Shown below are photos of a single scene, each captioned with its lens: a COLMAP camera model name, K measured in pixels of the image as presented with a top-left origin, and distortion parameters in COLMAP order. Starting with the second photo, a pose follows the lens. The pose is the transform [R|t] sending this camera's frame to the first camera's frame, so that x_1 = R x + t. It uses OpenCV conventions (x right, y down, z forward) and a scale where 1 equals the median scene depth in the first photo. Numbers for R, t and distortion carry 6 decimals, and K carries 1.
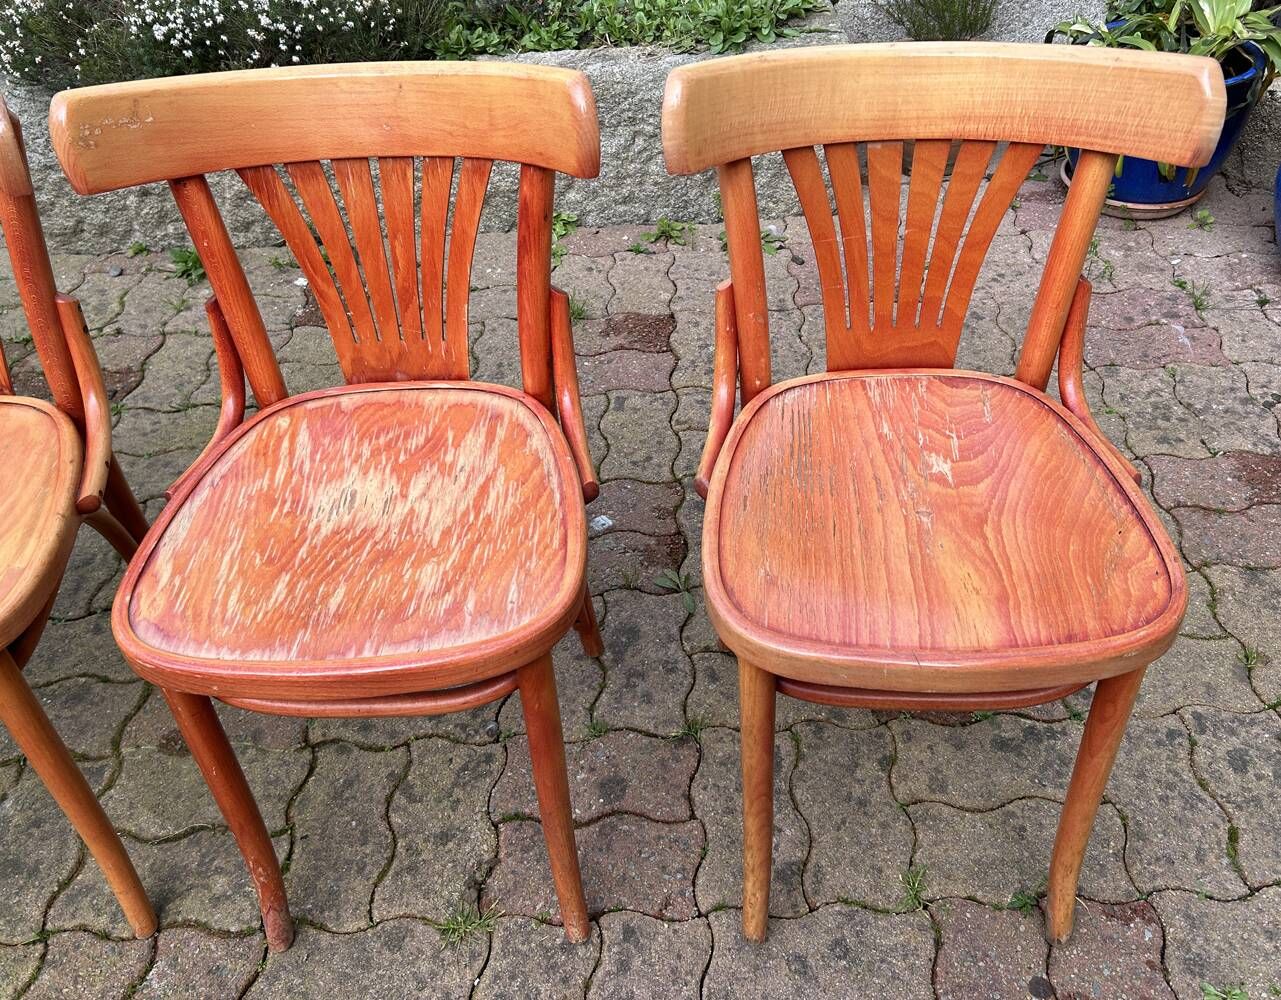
lens RADIAL K [[1138.9, 0, 664.3], [0, 1138.9, 489.4], [0, 0, 1]] dist [0.048195, -0.055061]
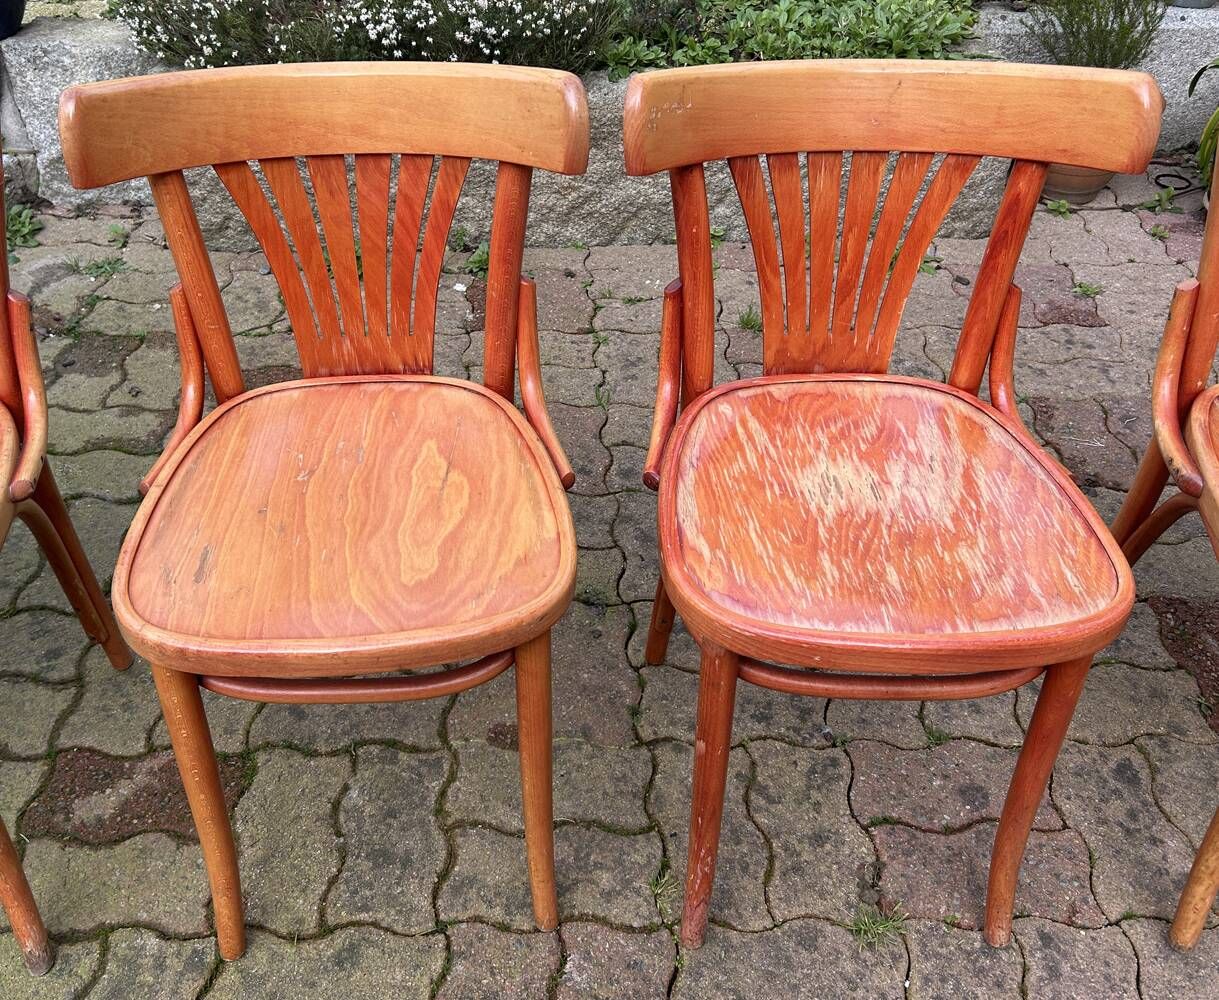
lens RADIAL K [[1196.3, 0, 550.7], [0, 1196.3, 469.1], [0, 0, 1]] dist [0.026057, 0.000000]
pose [[0.999119, 0.032175, 0.026962, -0.488600], [-0.030713, 0.998123, -0.052975, 0.052011], [-0.028616, 0.052100, 0.998232, -0.040175]]
